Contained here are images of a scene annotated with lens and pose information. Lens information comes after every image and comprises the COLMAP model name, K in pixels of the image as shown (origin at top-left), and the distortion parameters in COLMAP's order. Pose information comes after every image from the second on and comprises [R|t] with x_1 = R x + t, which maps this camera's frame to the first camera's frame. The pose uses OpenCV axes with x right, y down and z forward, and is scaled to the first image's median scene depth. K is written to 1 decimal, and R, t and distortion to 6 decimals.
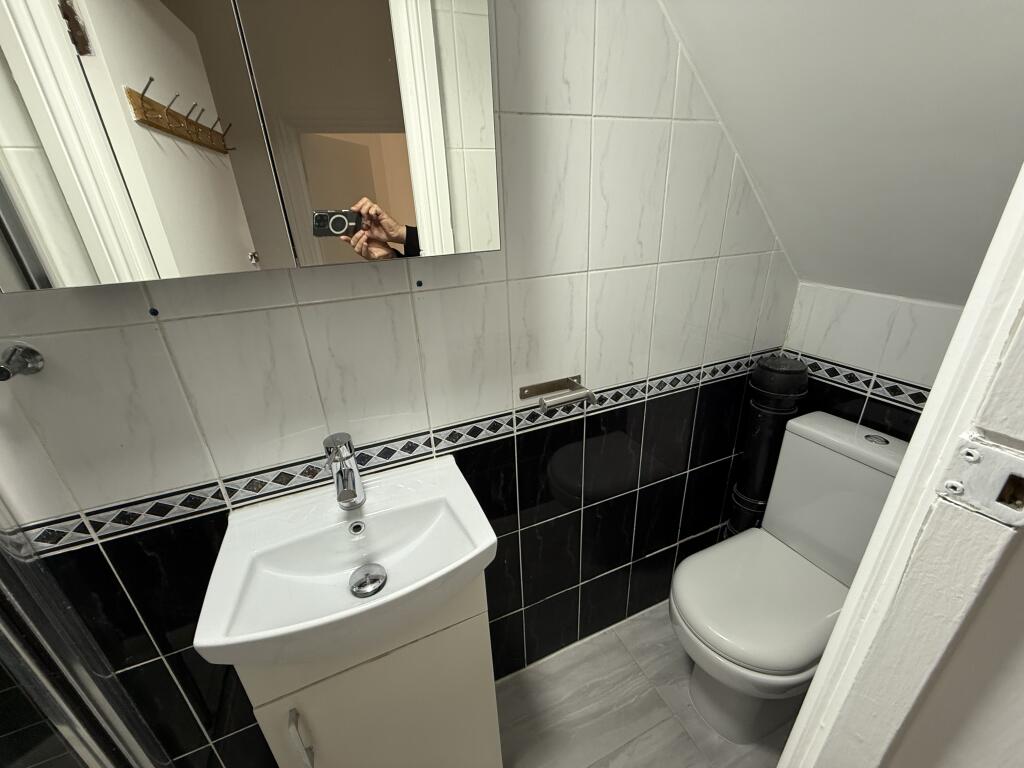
lens RADIAL K [[408.2, 0, 509.5], [0, 408.2, 385.4], [0, 0, 1]] dist [-0.000744, -0.000277]
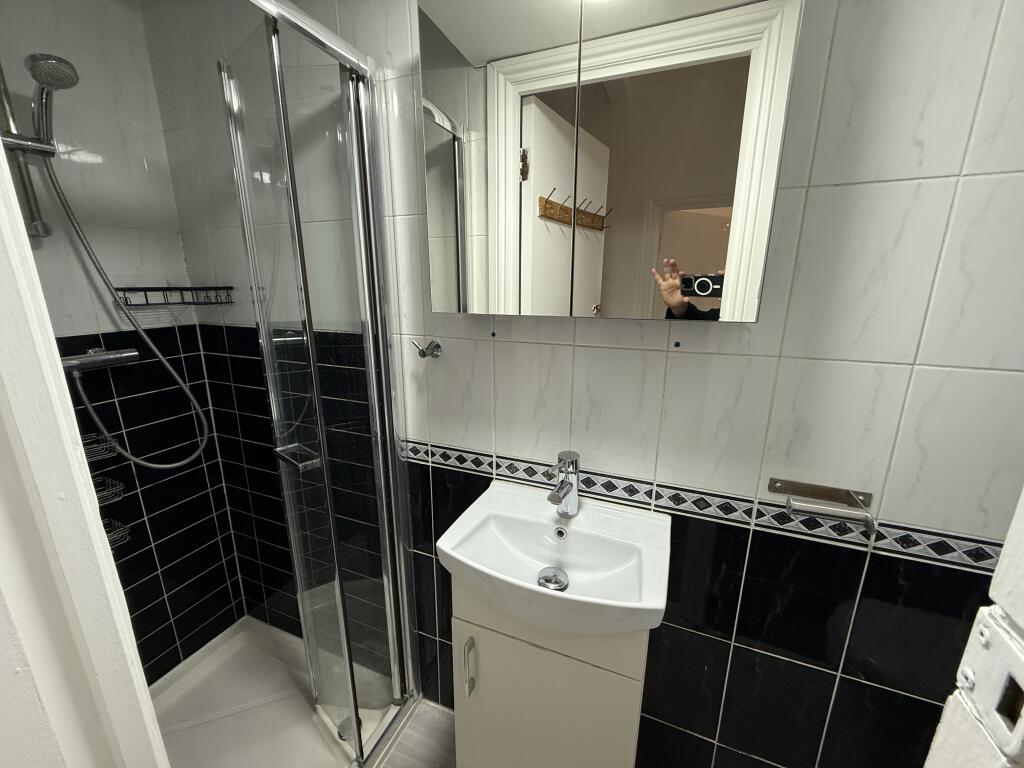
lens RADIAL K [[408.2, 0, 509.5], [0, 408.2, 385.4], [0, 0, 1]] dist [-0.000744, -0.000277]
pose [[0.693882, 0.220706, -0.685432, 0.201222], [-0.312457, 0.949874, -0.010454, 0.002157], [0.648767, 0.221422, 0.728062, -0.040465]]
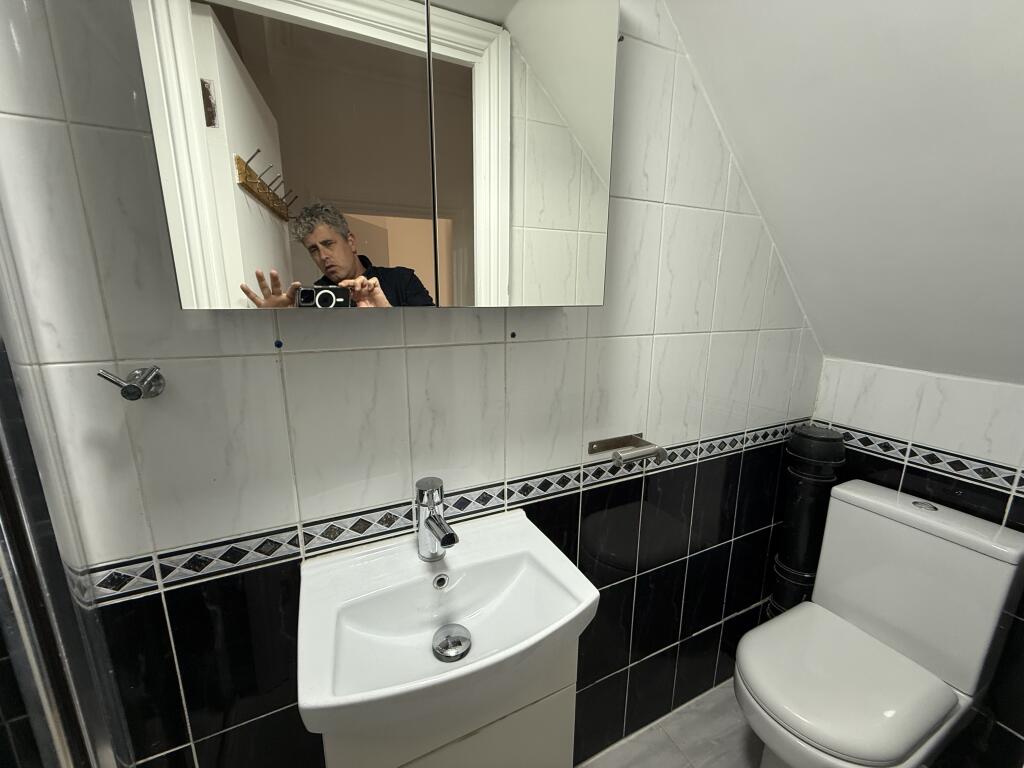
lens RADIAL K [[408.2, 0, 509.5], [0, 408.2, 385.4], [0, 0, 1]] dist [-0.000744, -0.000277]
pose [[0.997967, 0.039967, 0.049652, -0.238362], [-0.029917, 0.981563, -0.188784, 0.067411], [-0.056282, 0.186915, 0.980763, -0.009455]]
